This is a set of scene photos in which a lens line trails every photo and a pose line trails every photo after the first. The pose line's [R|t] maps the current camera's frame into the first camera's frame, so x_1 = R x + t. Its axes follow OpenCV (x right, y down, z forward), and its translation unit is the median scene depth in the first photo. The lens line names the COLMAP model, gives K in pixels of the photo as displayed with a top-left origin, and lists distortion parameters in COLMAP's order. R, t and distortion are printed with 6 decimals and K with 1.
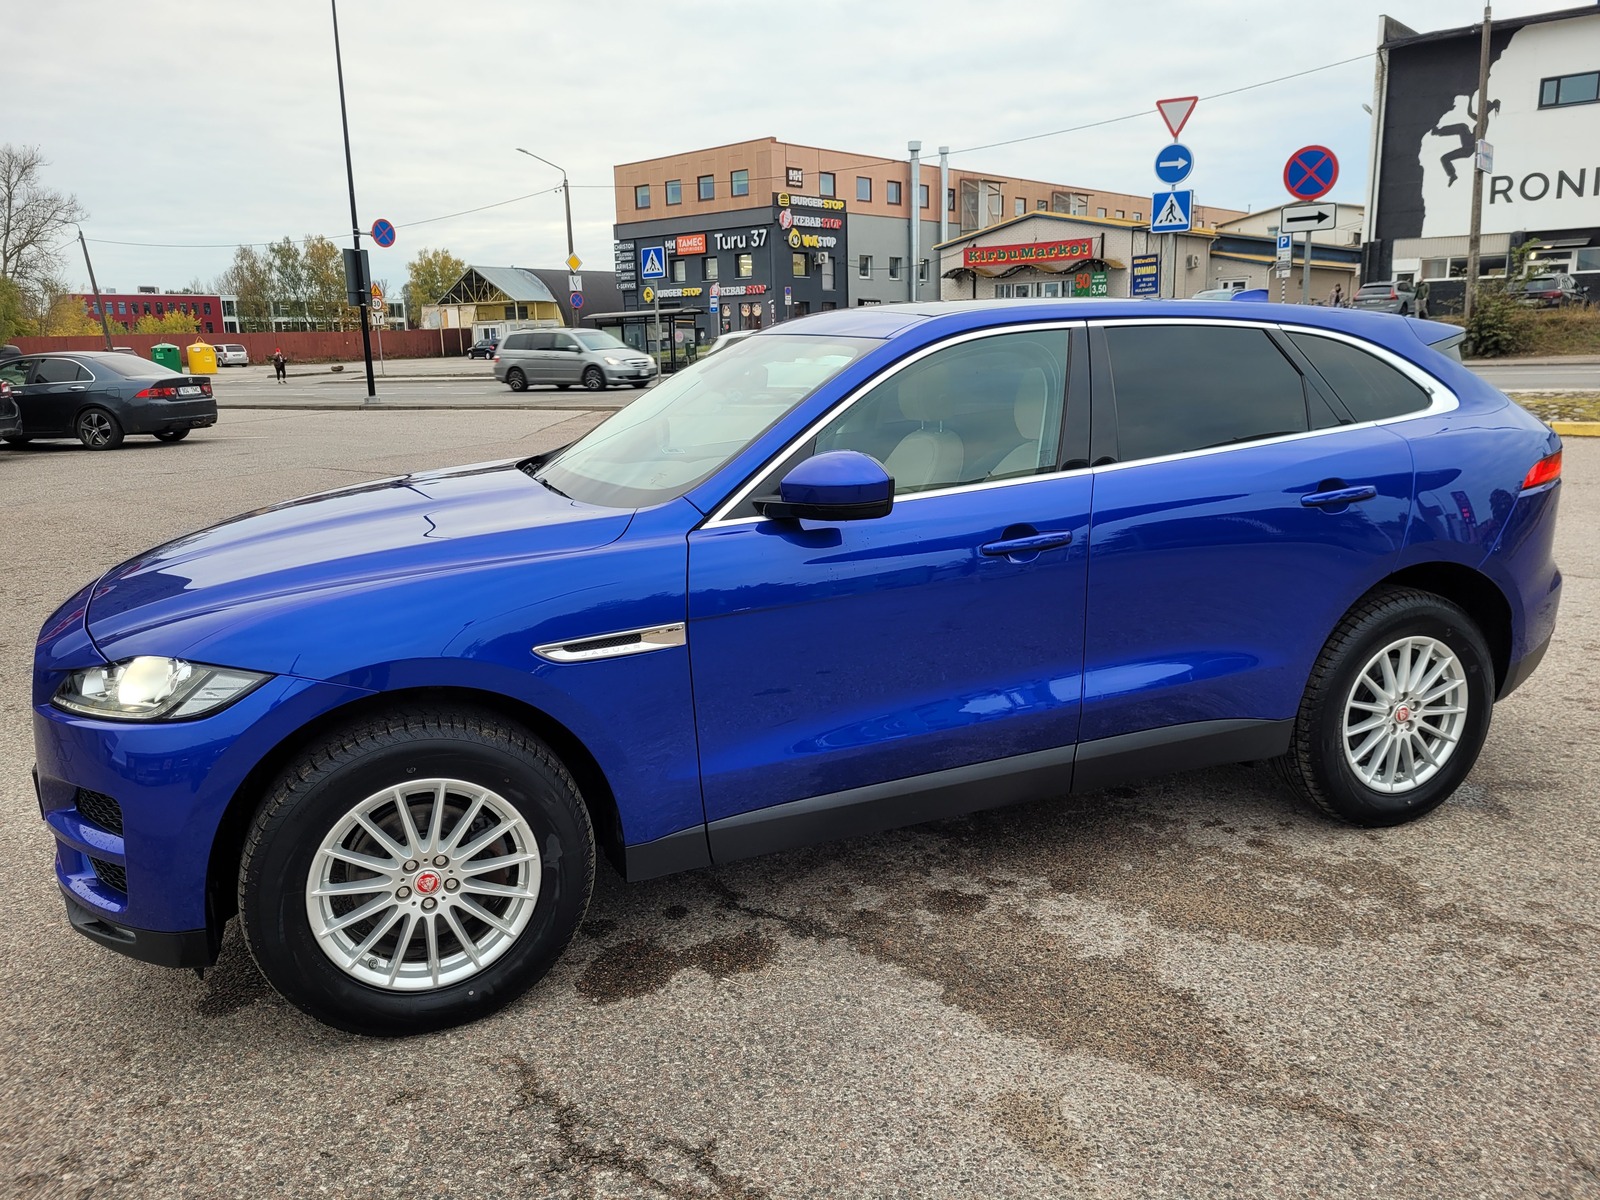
lens RADIAL K [[1205.5, 0, 809.5], [0, 1205.5, 591.9], [0, 0, 1]] dist [0.055015, -0.045783]
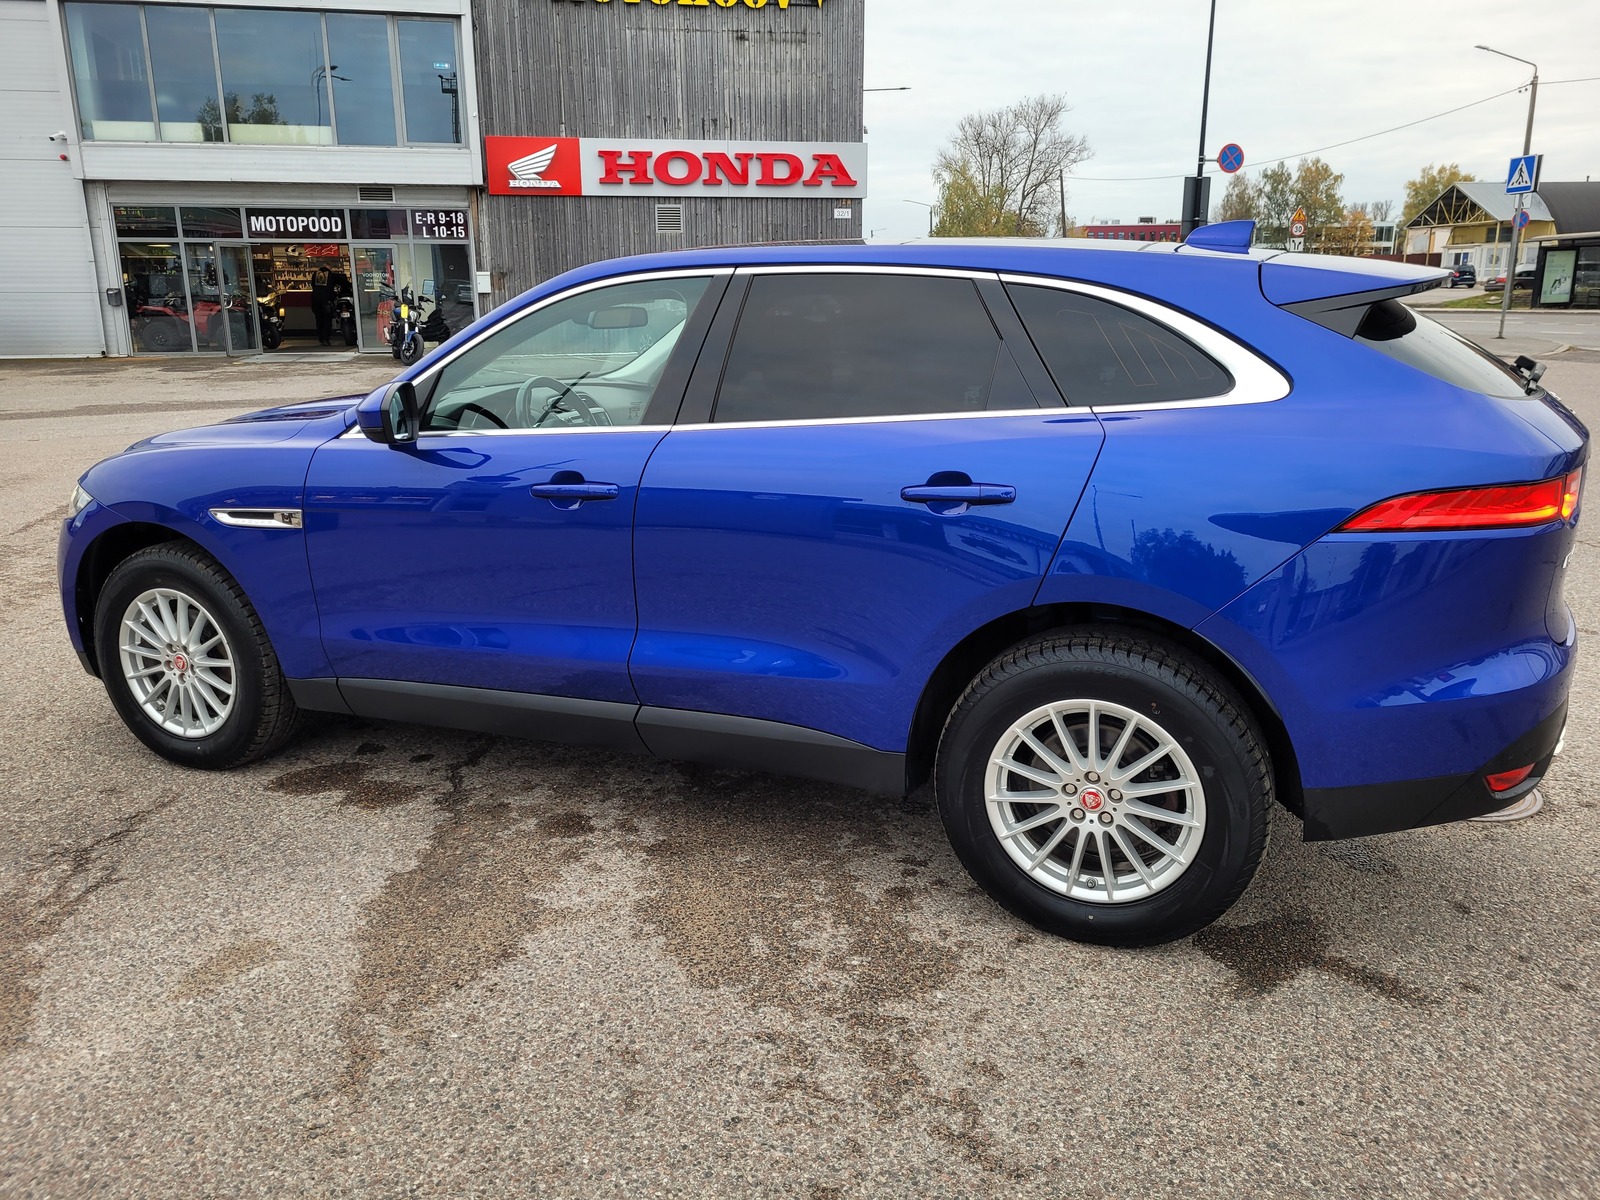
lens RADIAL K [[1196.9, 0, 780.2], [0, 1196.9, 585.4], [0, 0, 1]] dist [0.063541, -0.058830]
pose [[0.711894, 0.186360, -0.677109, 0.833624], [-0.149810, 0.982255, 0.112839, -0.085200], [0.686122, 0.021108, 0.727180, 0.327598]]
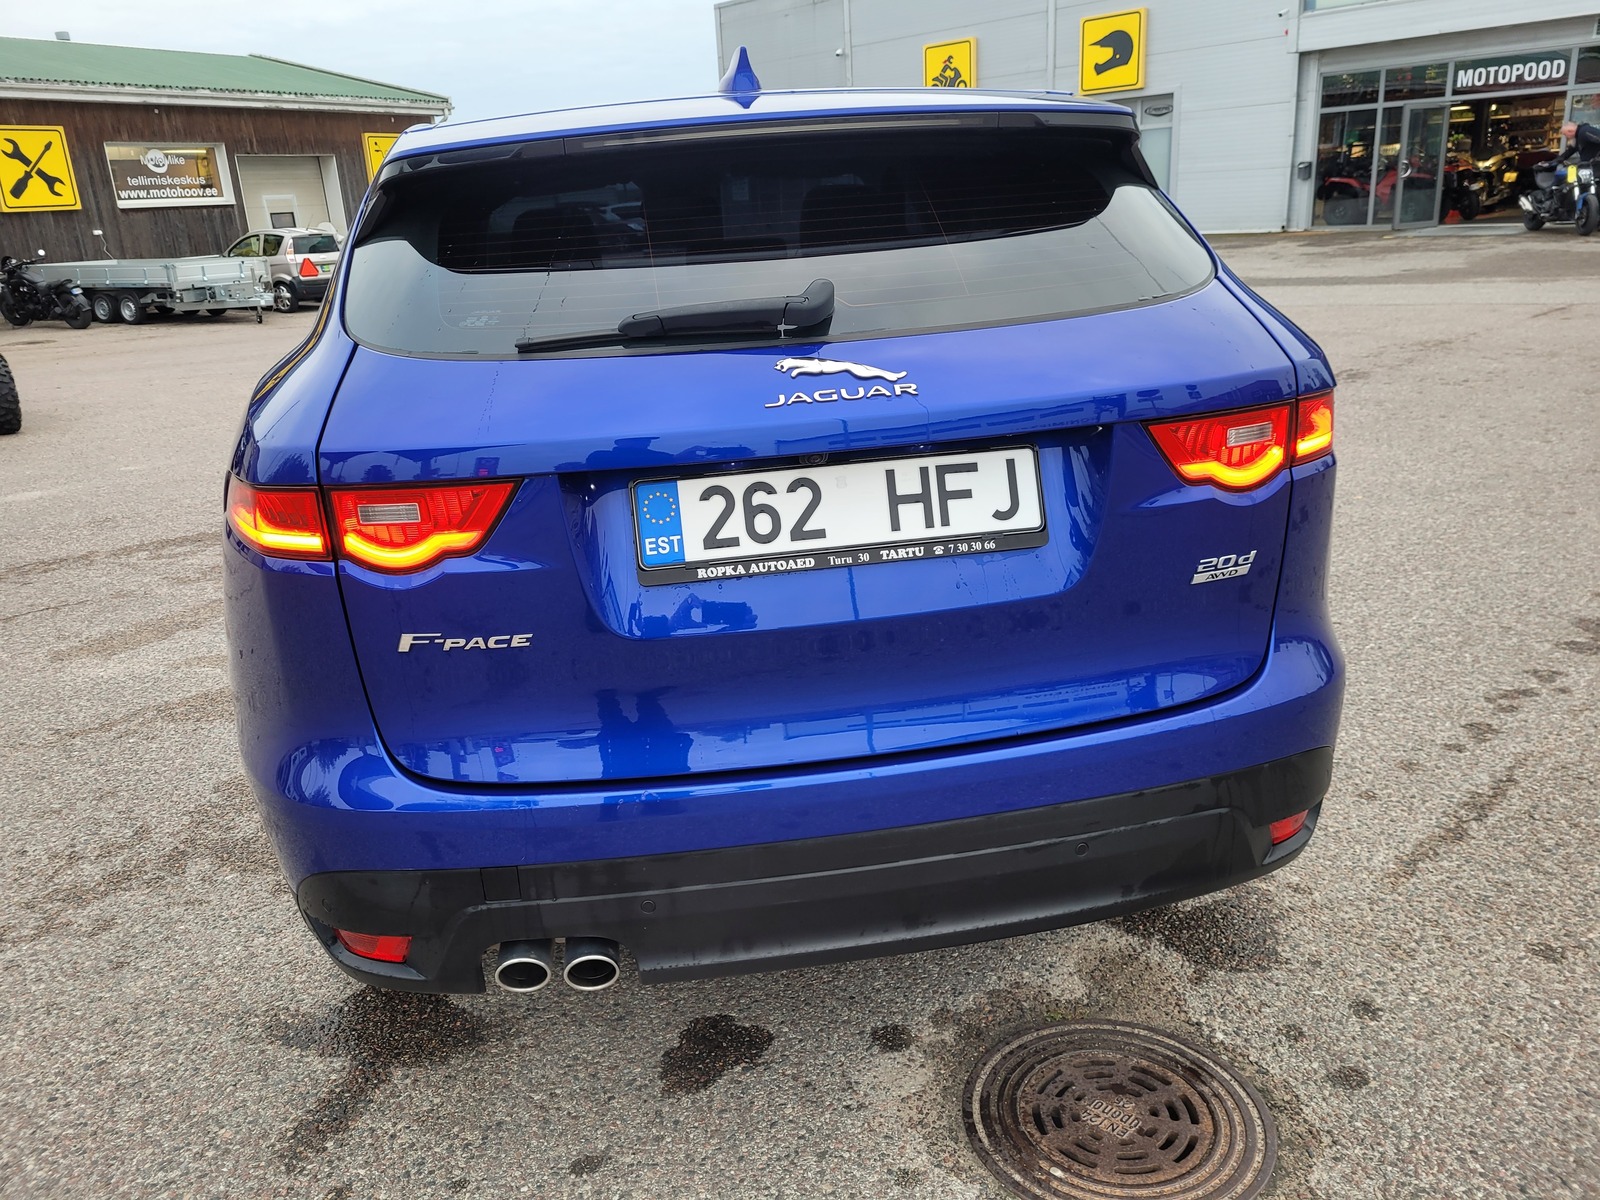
lens RADIAL K [[1196.9, 0, 780.2], [0, 1196.9, 585.4], [0, 0, 1]] dist [0.063541, -0.058830]
pose [[-0.228650, 0.330568, -0.915666, 1.014625], [-0.138331, 0.920007, 0.366677, -0.271050], [0.963630, 0.210506, -0.164632, 1.332779]]
